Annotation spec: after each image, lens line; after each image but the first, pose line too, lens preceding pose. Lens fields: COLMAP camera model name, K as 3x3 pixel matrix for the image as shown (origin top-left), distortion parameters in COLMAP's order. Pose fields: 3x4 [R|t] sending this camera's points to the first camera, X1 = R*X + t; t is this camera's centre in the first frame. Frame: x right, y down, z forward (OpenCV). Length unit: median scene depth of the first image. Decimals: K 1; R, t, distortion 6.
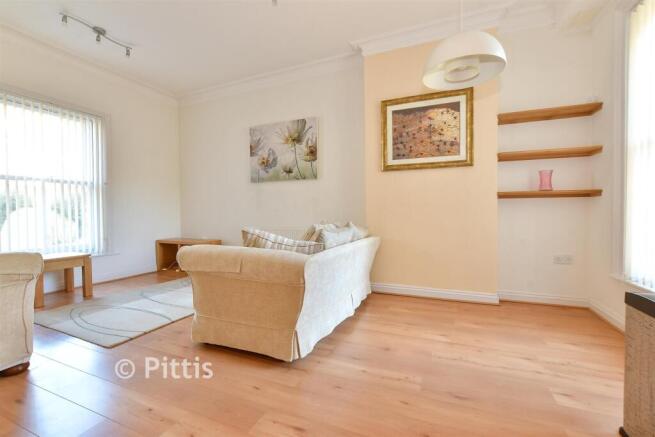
lens RADIAL K [[293.2, 0, 325.0], [0, 293.2, 218.5], [0, 0, 1]] dist [-0.015358, 0.003108]
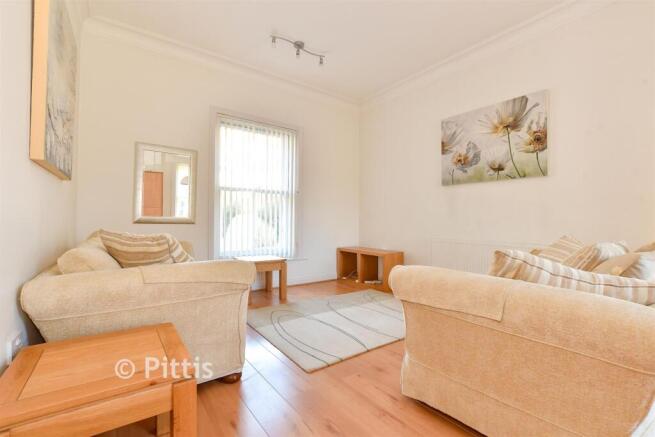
lens RADIAL K [[293.2, 0, 328.2], [0, 293.2, 218.3], [0, 0, 1]] dist [-0.015358, 0.003108]
pose [[0.873177, 0.009663, -0.487308, -0.154728], [-0.023762, 0.999459, -0.022758, -0.004071], [0.486824, 0.031451, 0.872933, 0.140386]]
